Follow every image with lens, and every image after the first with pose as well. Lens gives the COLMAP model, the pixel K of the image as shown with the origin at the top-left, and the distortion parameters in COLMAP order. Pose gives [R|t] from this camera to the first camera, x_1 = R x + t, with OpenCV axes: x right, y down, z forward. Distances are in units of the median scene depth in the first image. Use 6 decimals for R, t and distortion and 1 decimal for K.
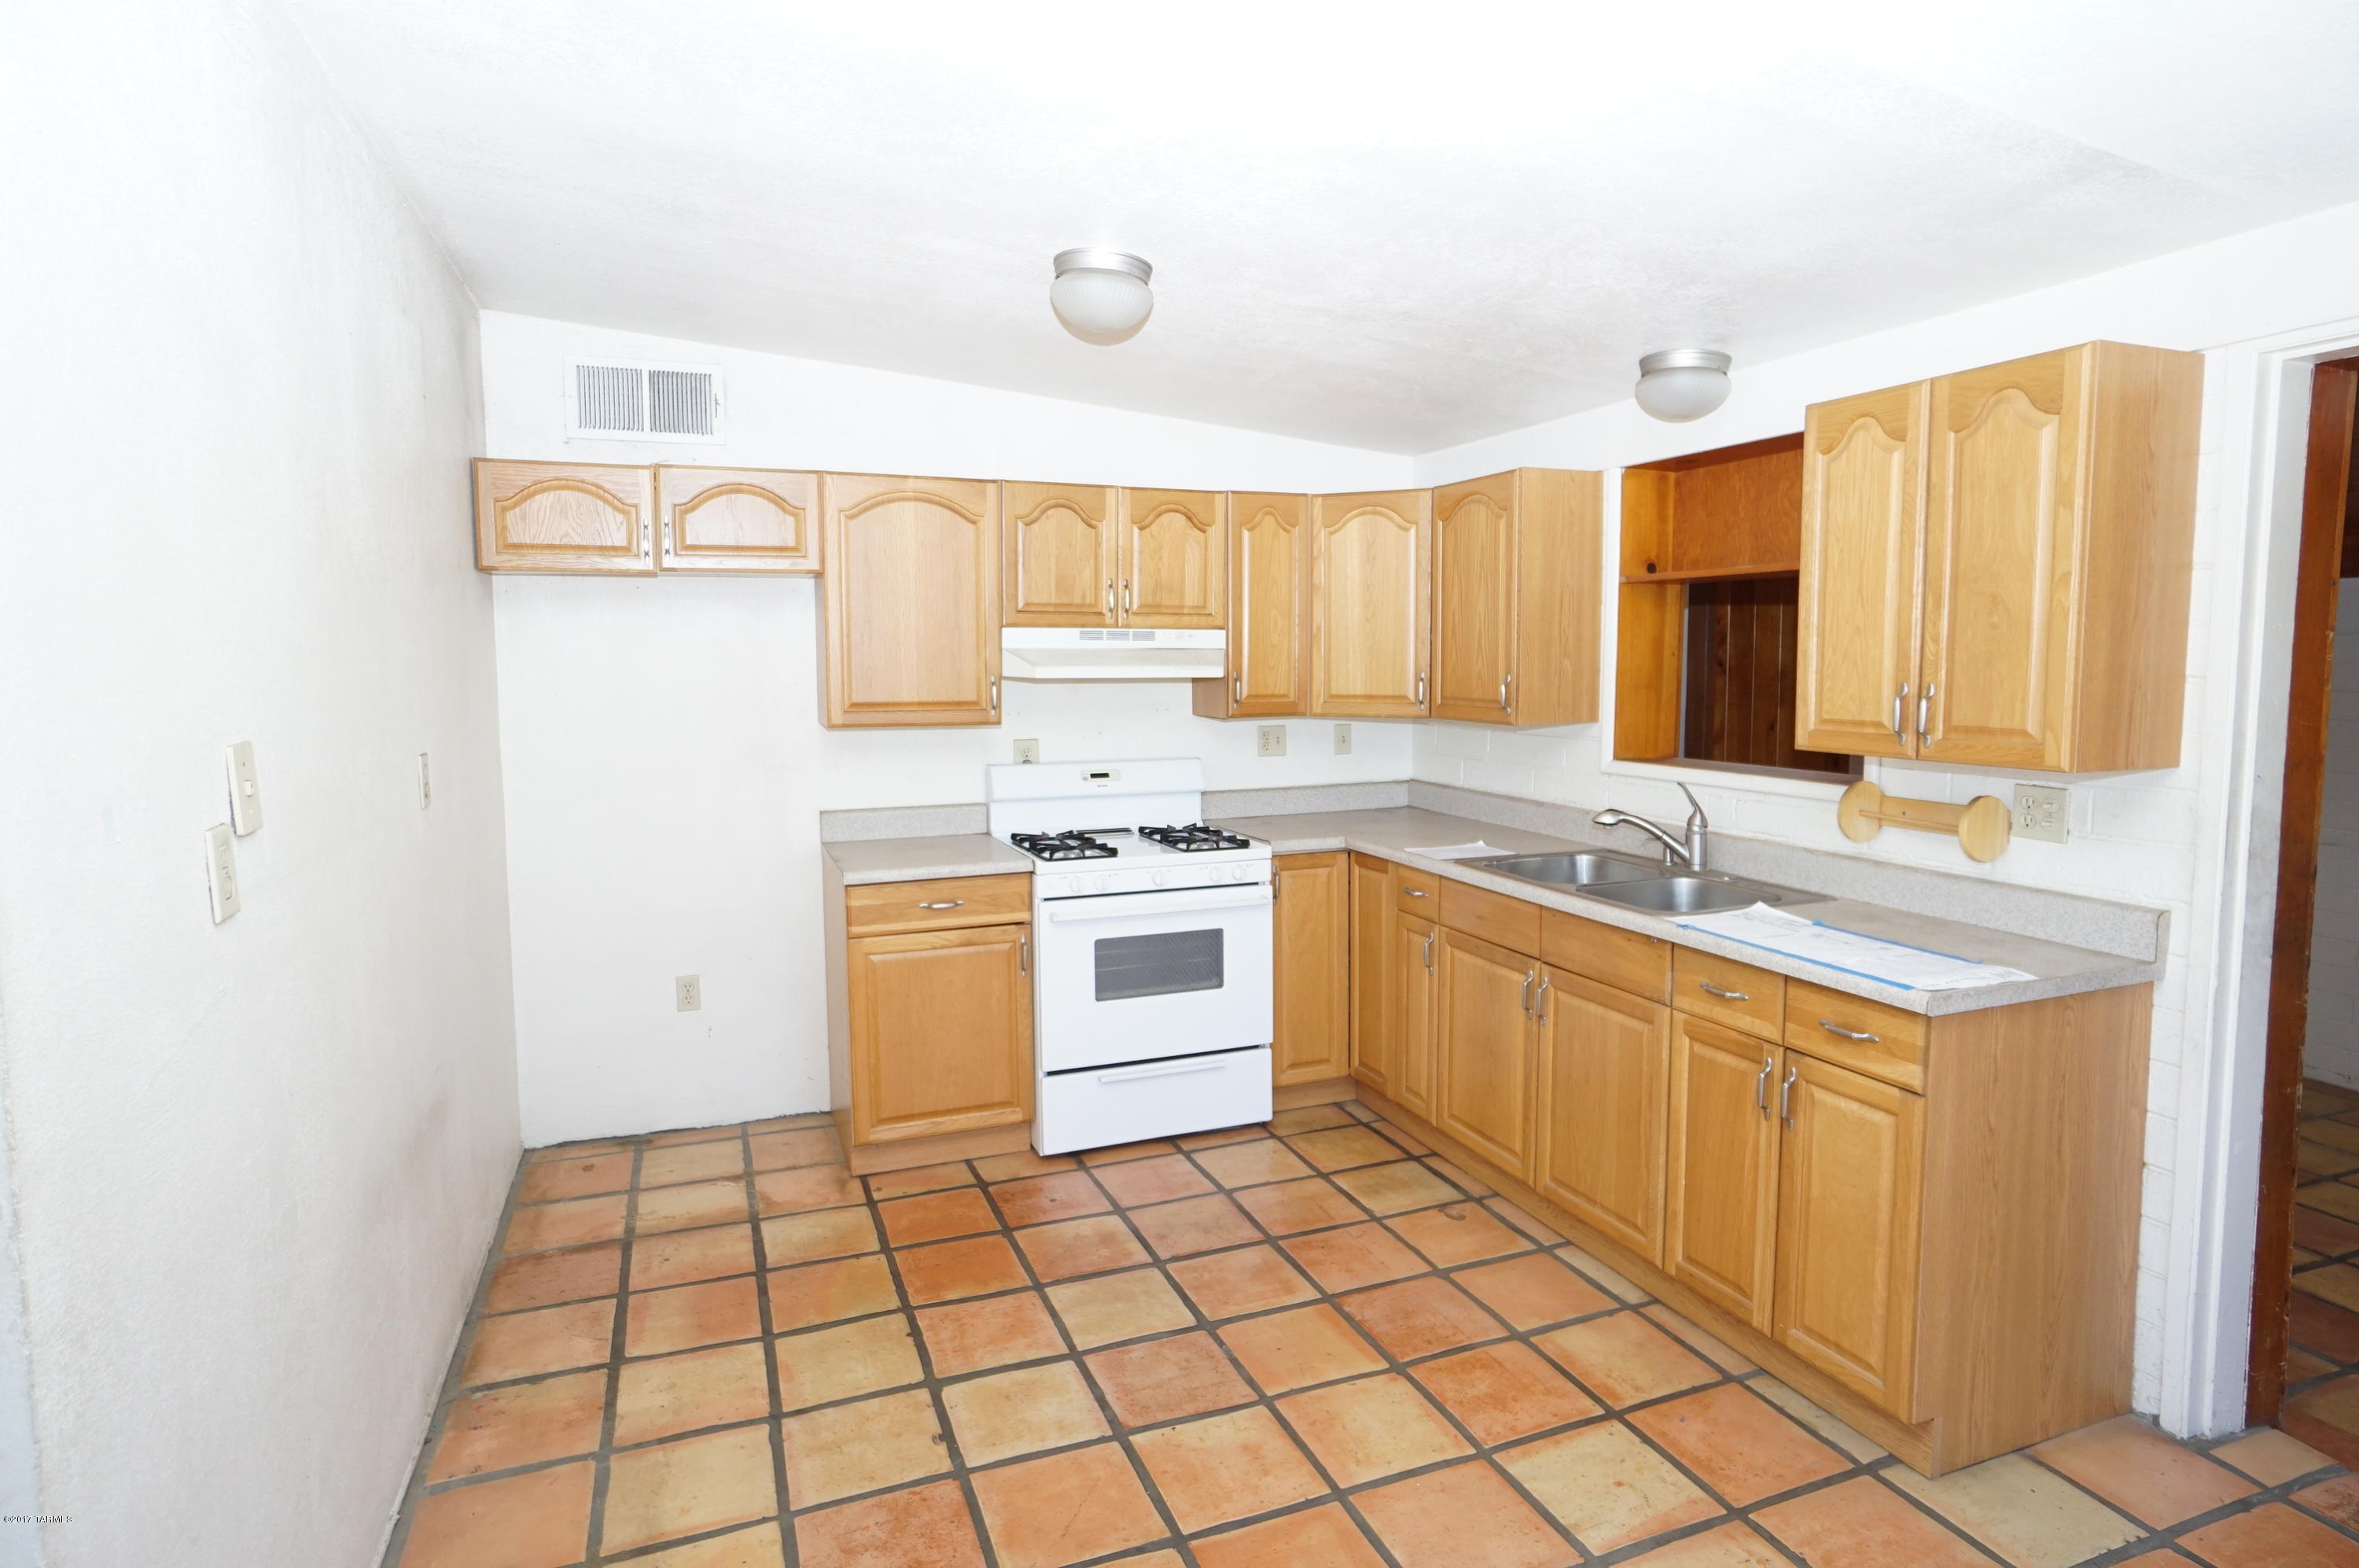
lens RADIAL K [[1267.2, 0, 1182.3], [0, 1267.2, 781.1], [0, 0, 1]] dist [0.019721, 0.002505]
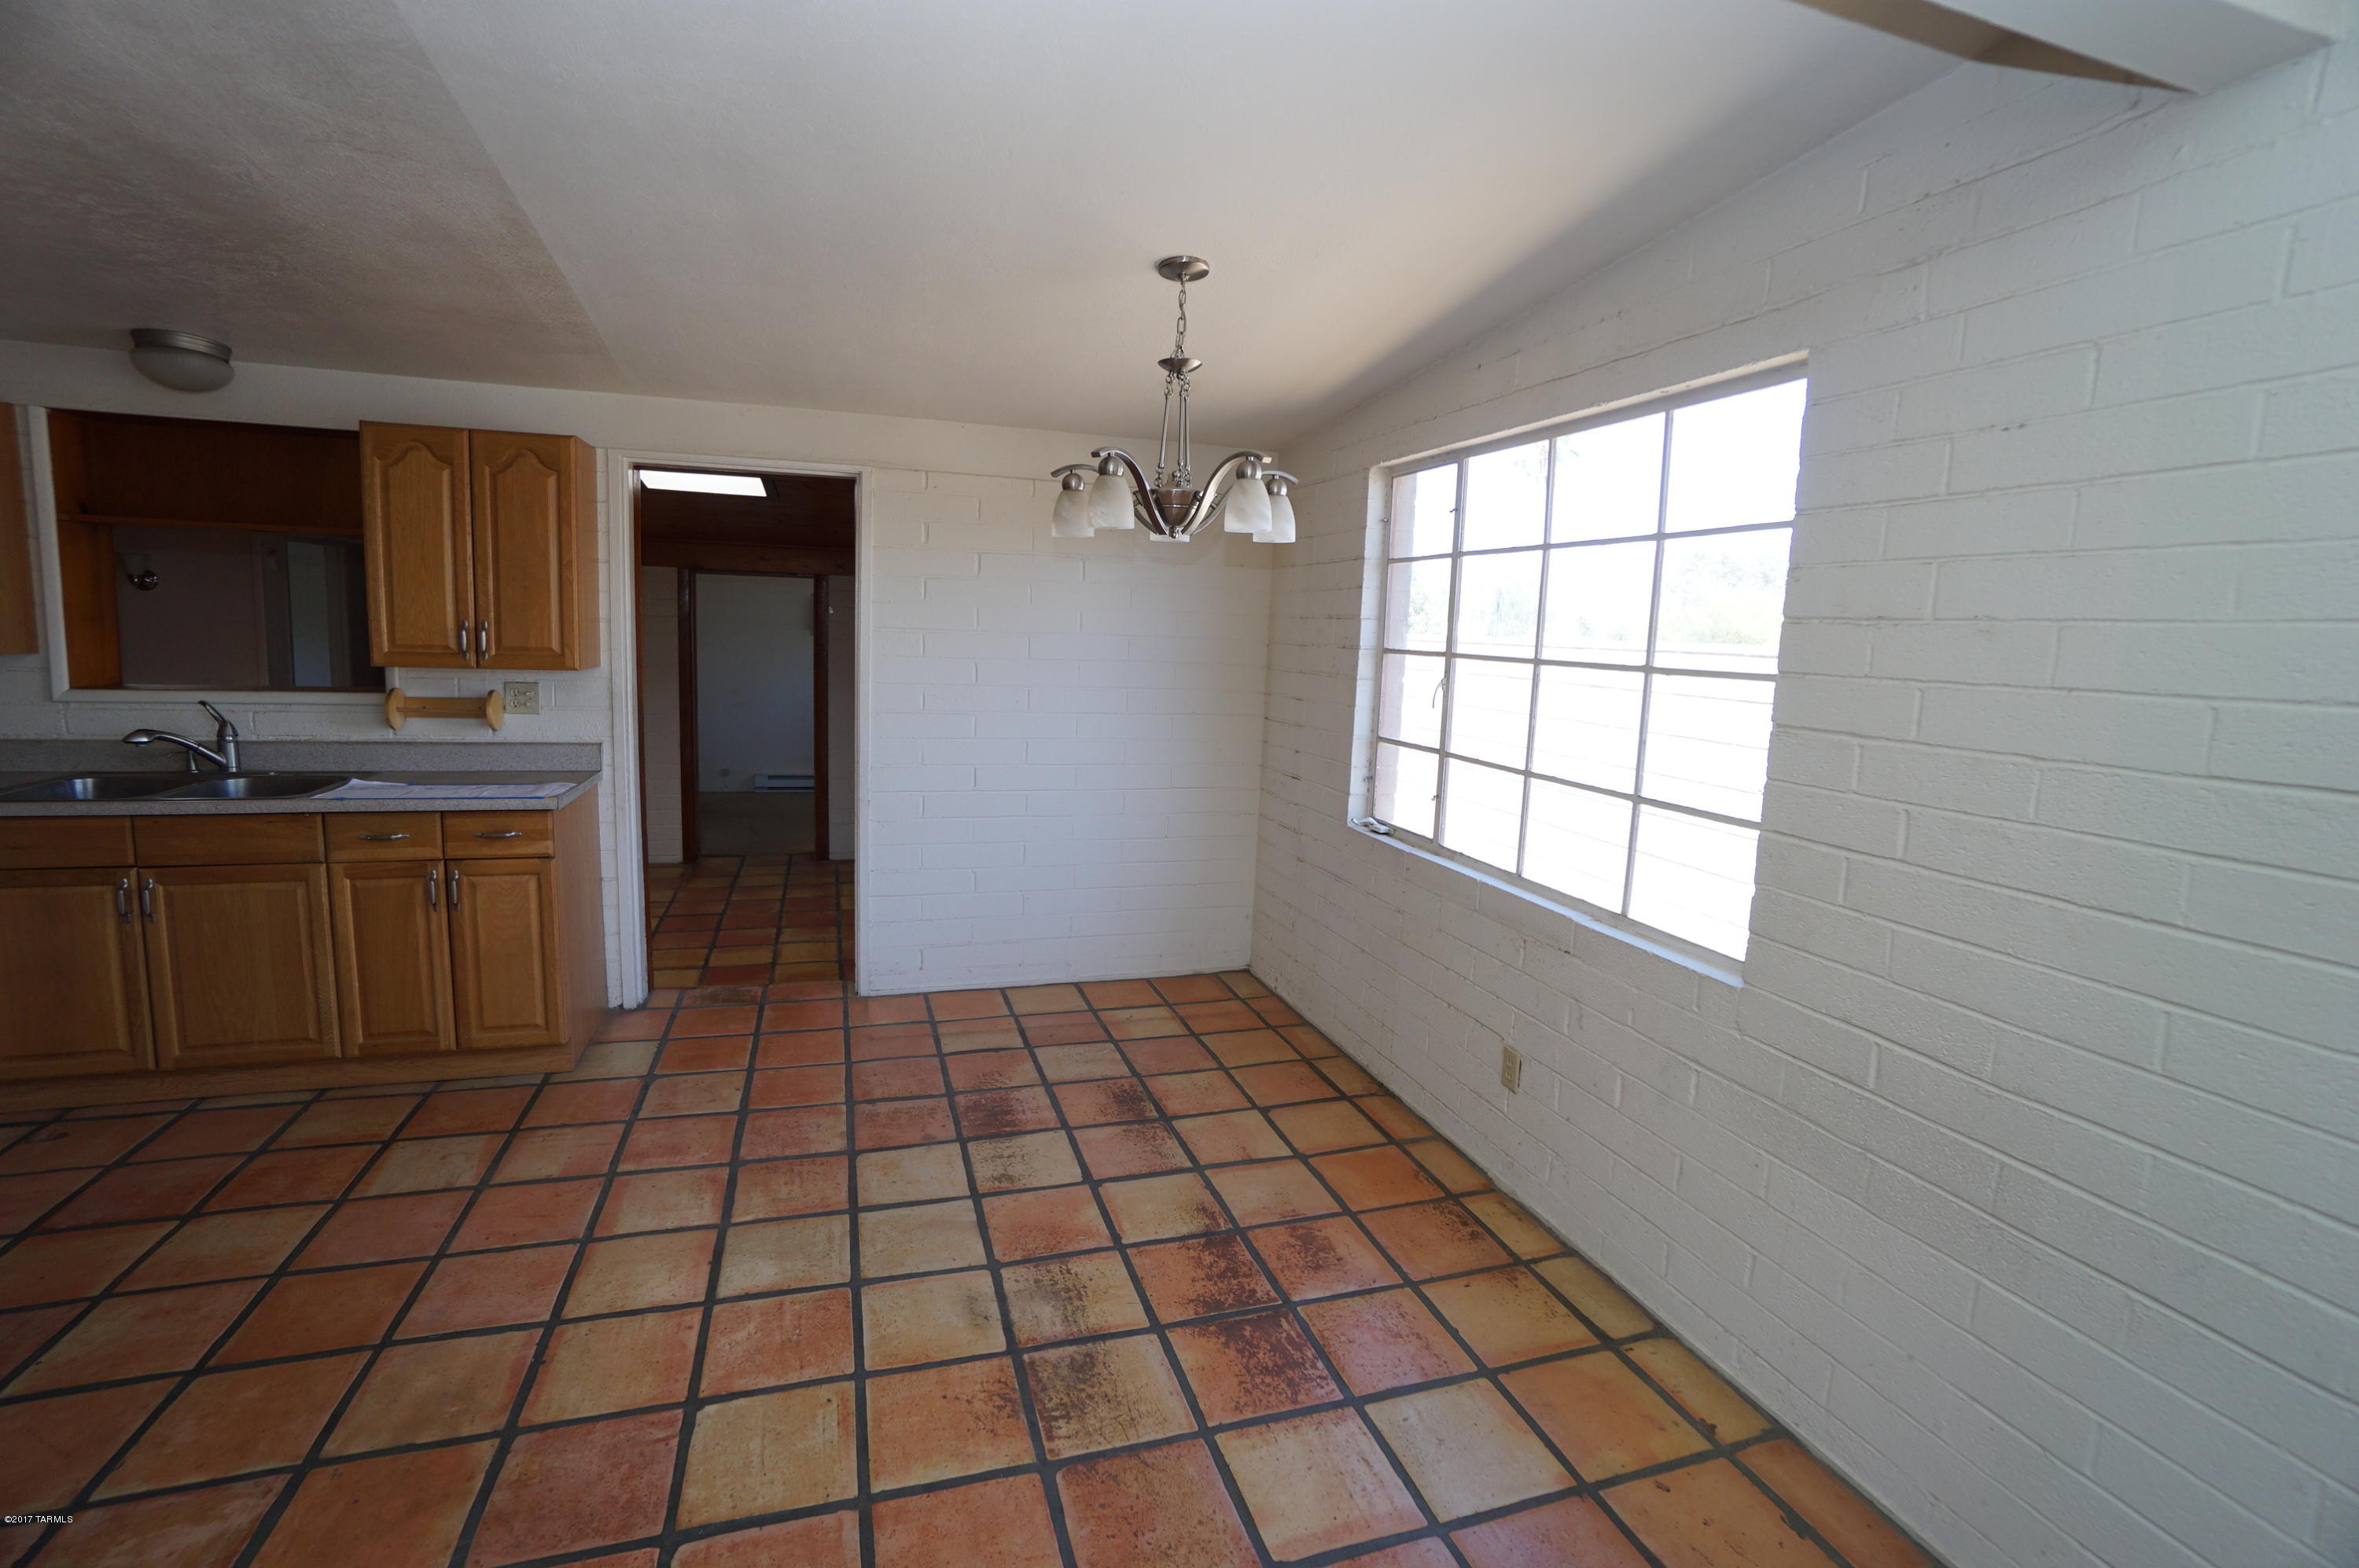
lens RADIAL K [[1033.6, 0, 1177.0], [0, 1033.6, 775.6], [0, 0, 1]] dist [-0.031037, 0.003021]
pose [[0.063077, -0.123607, 0.990325, -0.628883], [0.061281, 0.990908, 0.119776, 0.017235], [-0.996125, 0.053133, 0.070078, 0.038429]]
